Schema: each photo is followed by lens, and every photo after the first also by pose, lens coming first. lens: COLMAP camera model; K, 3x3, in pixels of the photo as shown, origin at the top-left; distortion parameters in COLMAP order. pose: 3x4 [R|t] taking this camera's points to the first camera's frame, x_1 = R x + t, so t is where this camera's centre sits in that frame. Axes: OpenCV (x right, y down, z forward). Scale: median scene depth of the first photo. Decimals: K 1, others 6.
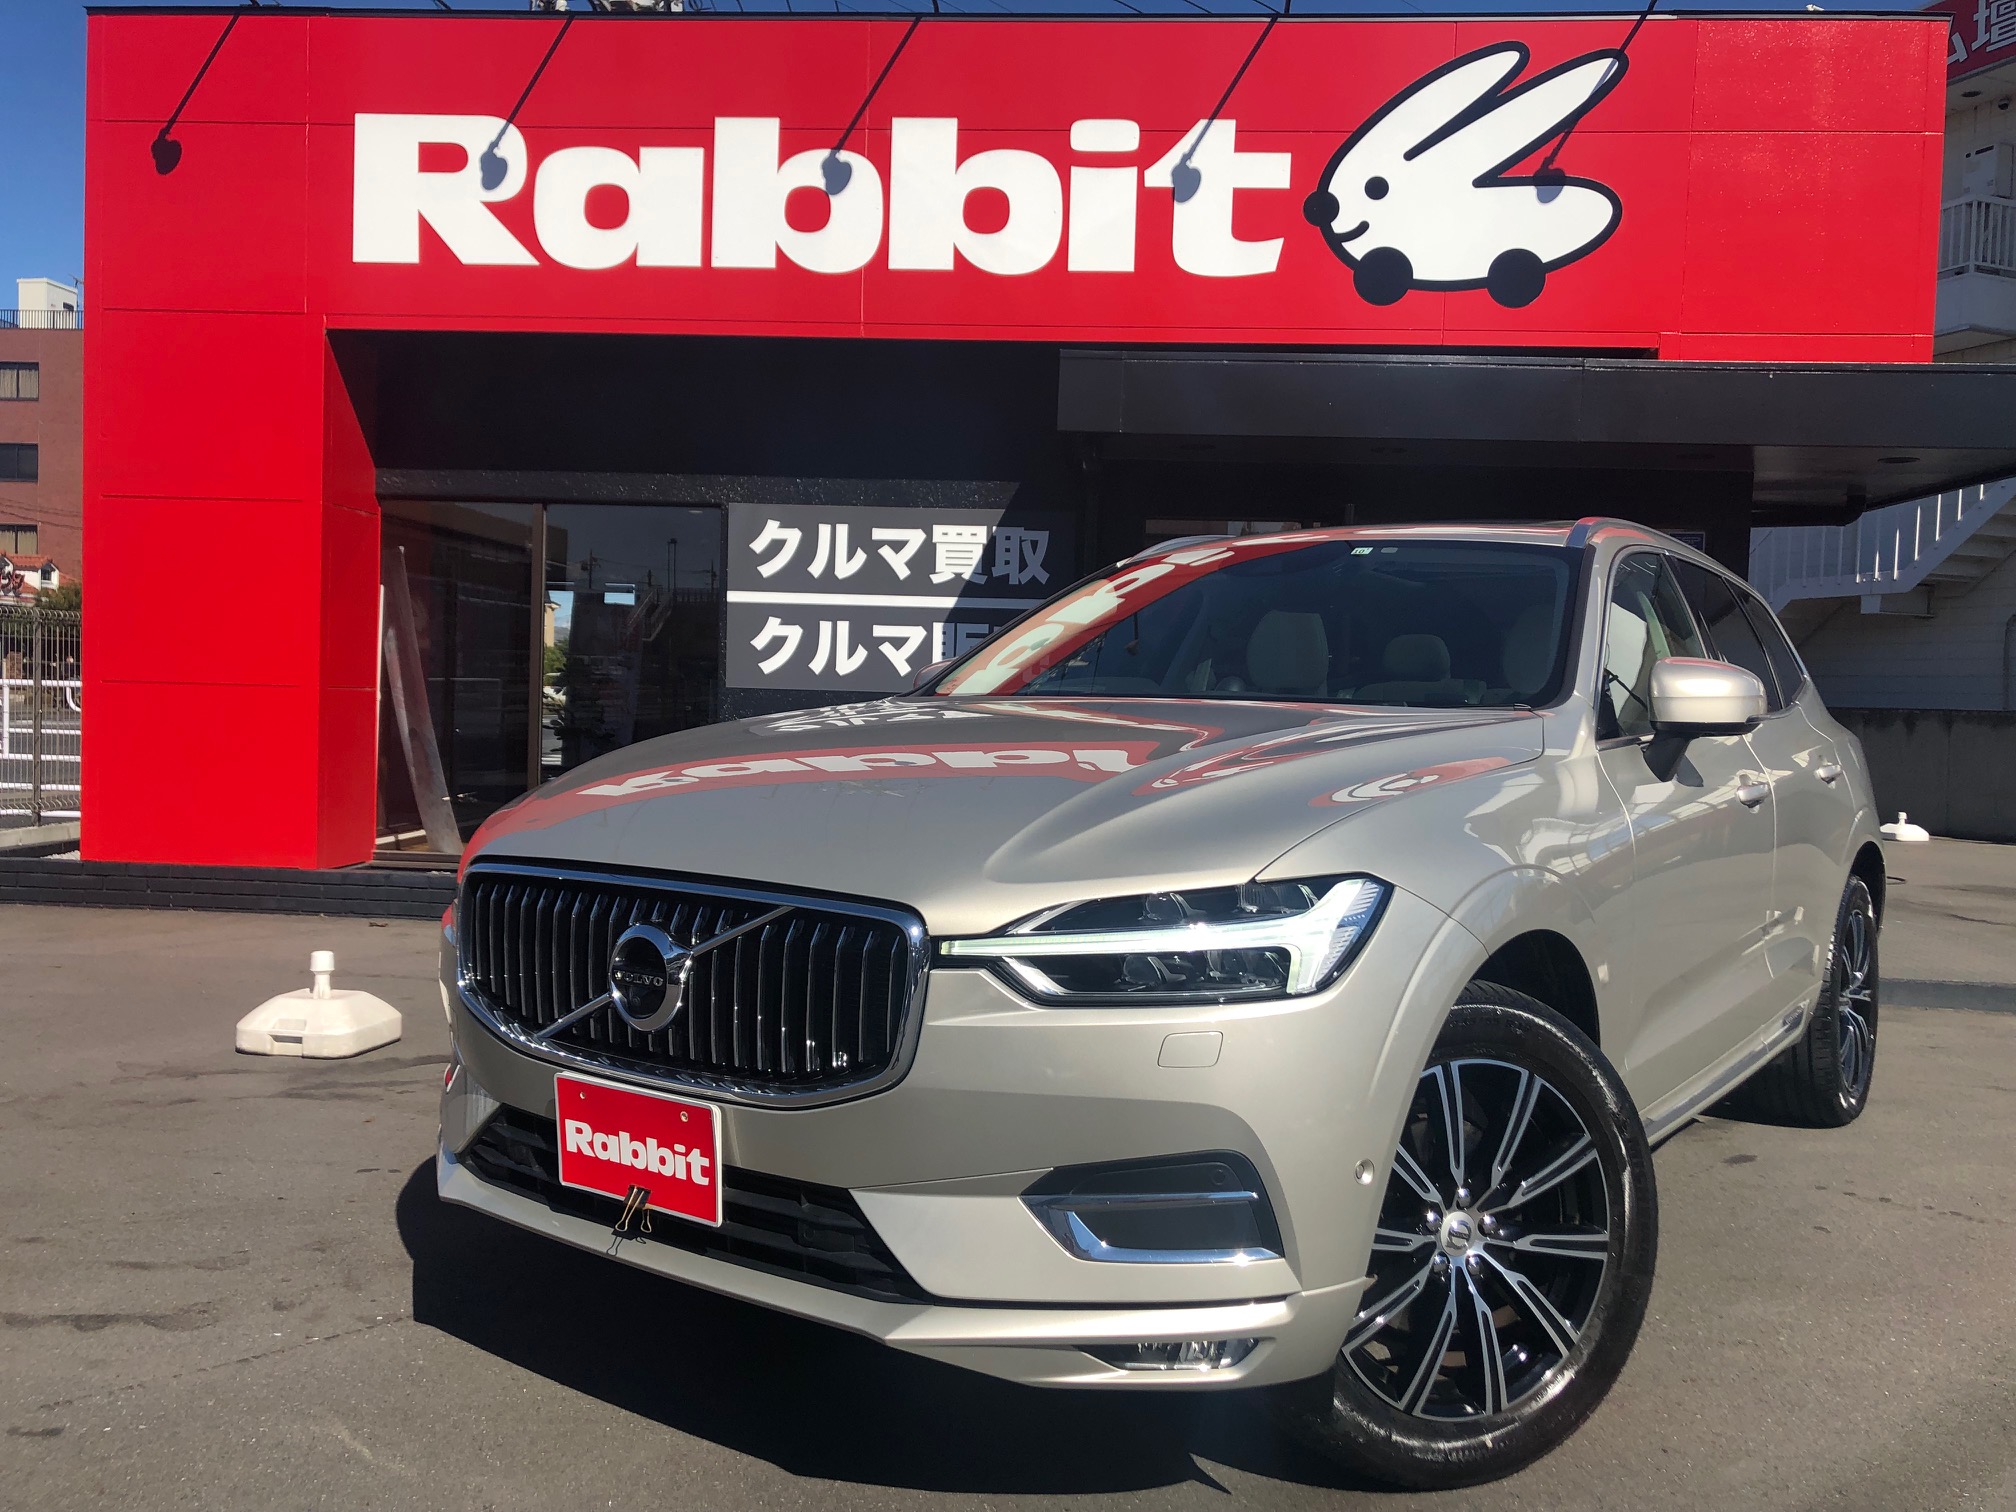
lens RADIAL K [[1610.9, 0, 1011.1], [0, 1610.9, 763.2], [0, 0, 1]] dist [0.025230, -0.035359]
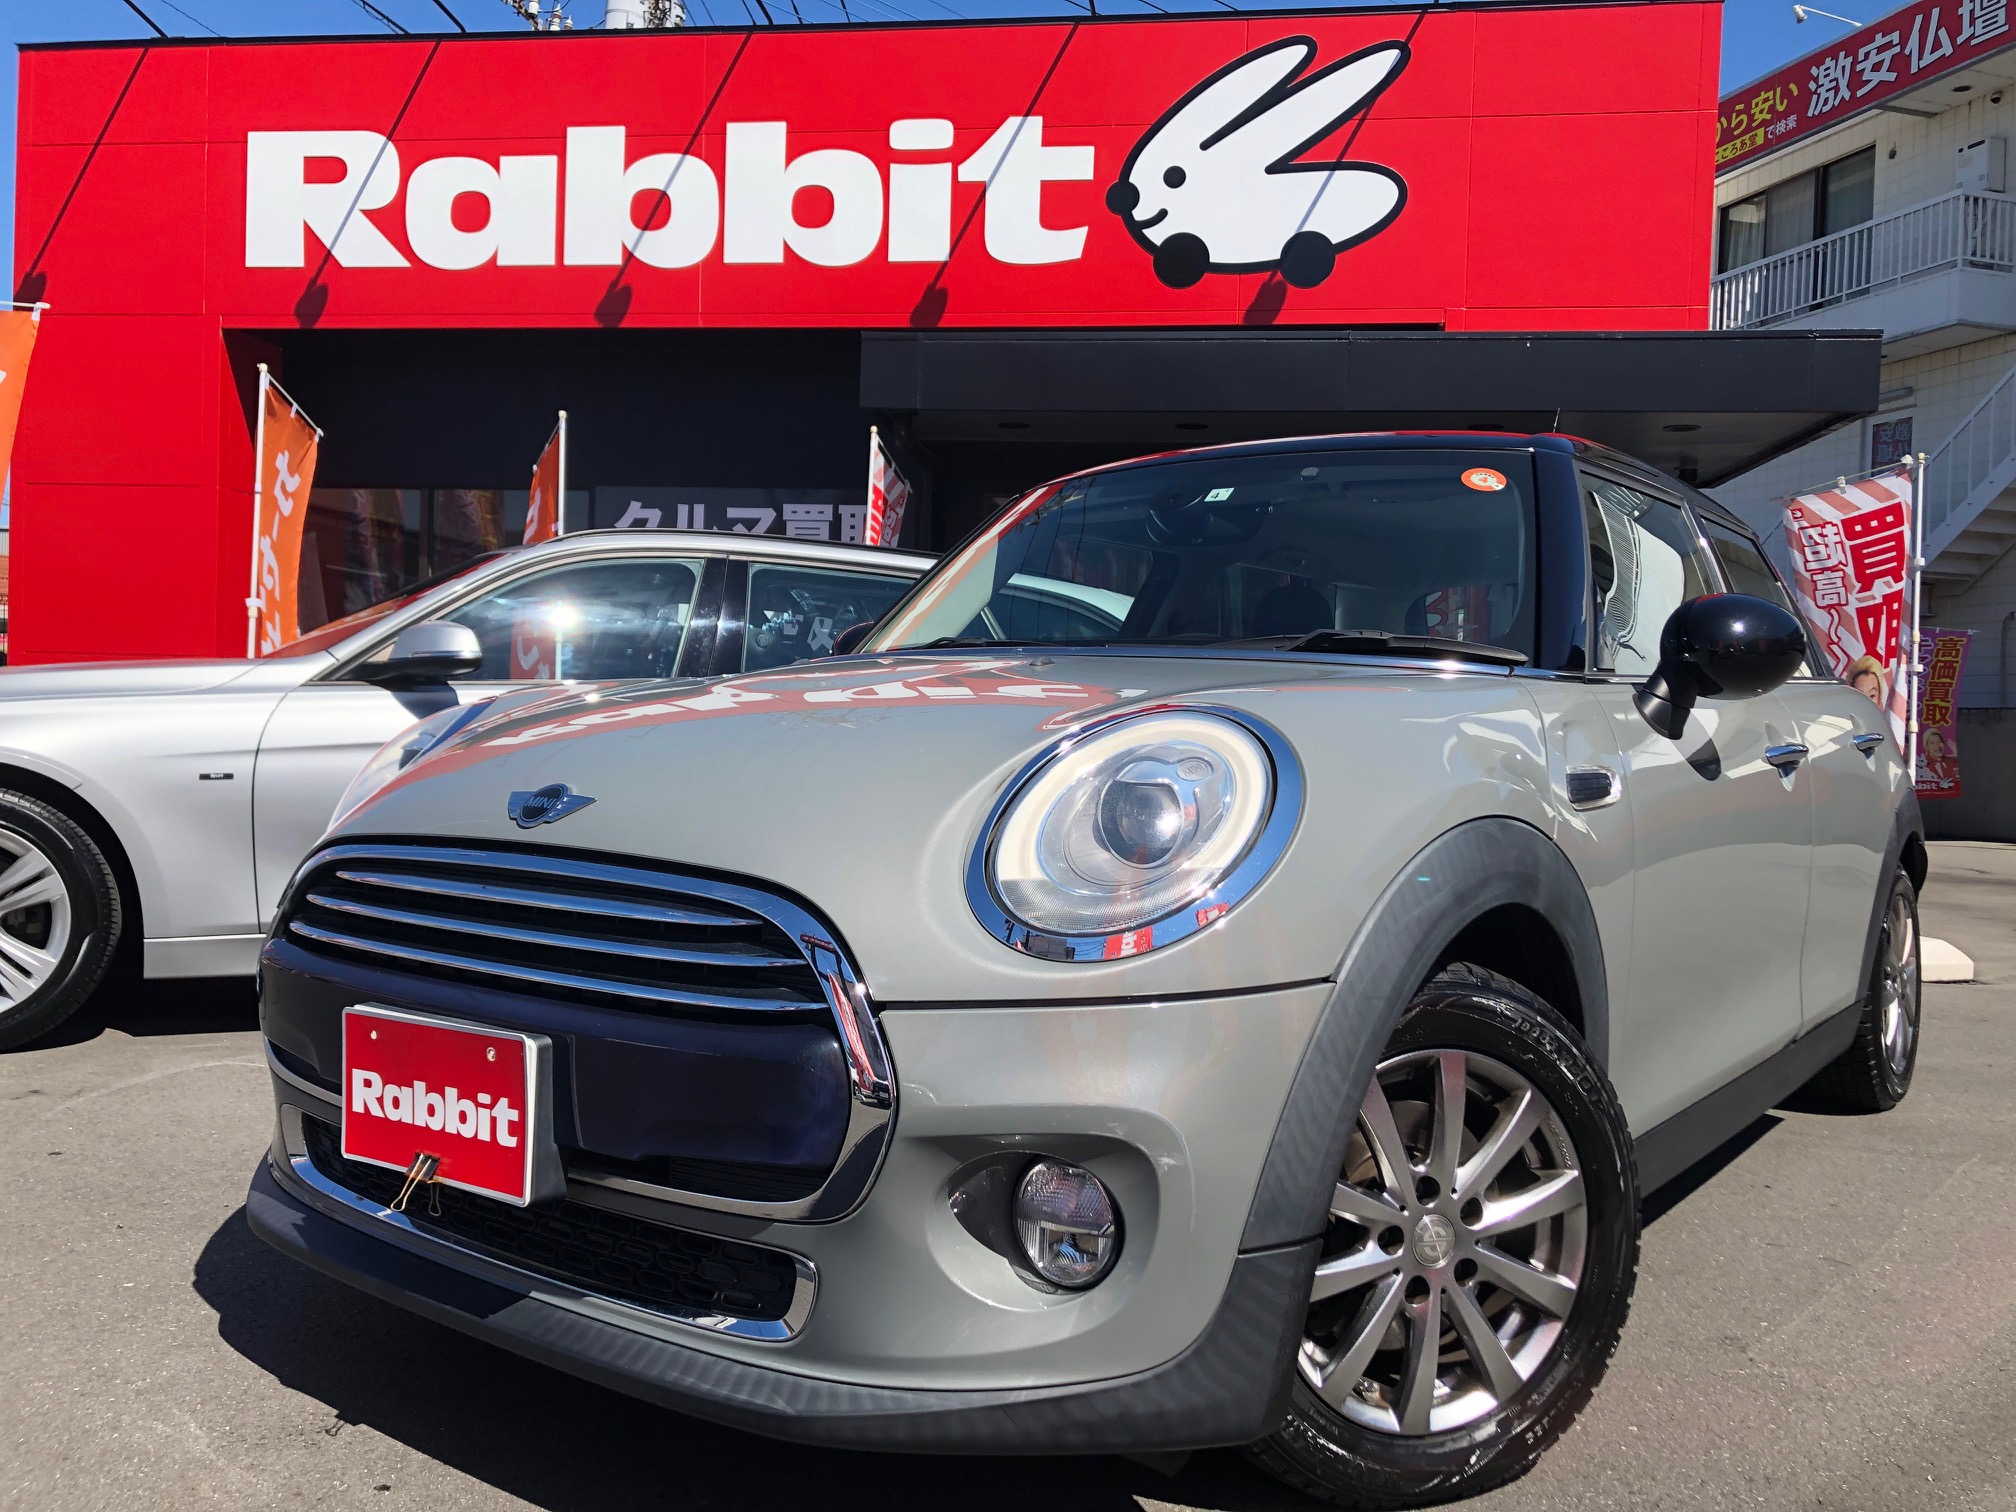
lens RADIAL K [[1610.9, 0, 1012.3], [0, 1610.9, 765.3], [0, 0, 1]] dist [0.025230, -0.035359]
pose [[0.997766, 0.001059, -0.066794, 0.185160], [-0.002153, 0.999865, -0.016309, 0.044402], [0.066768, 0.016416, 0.997633, -0.052256]]
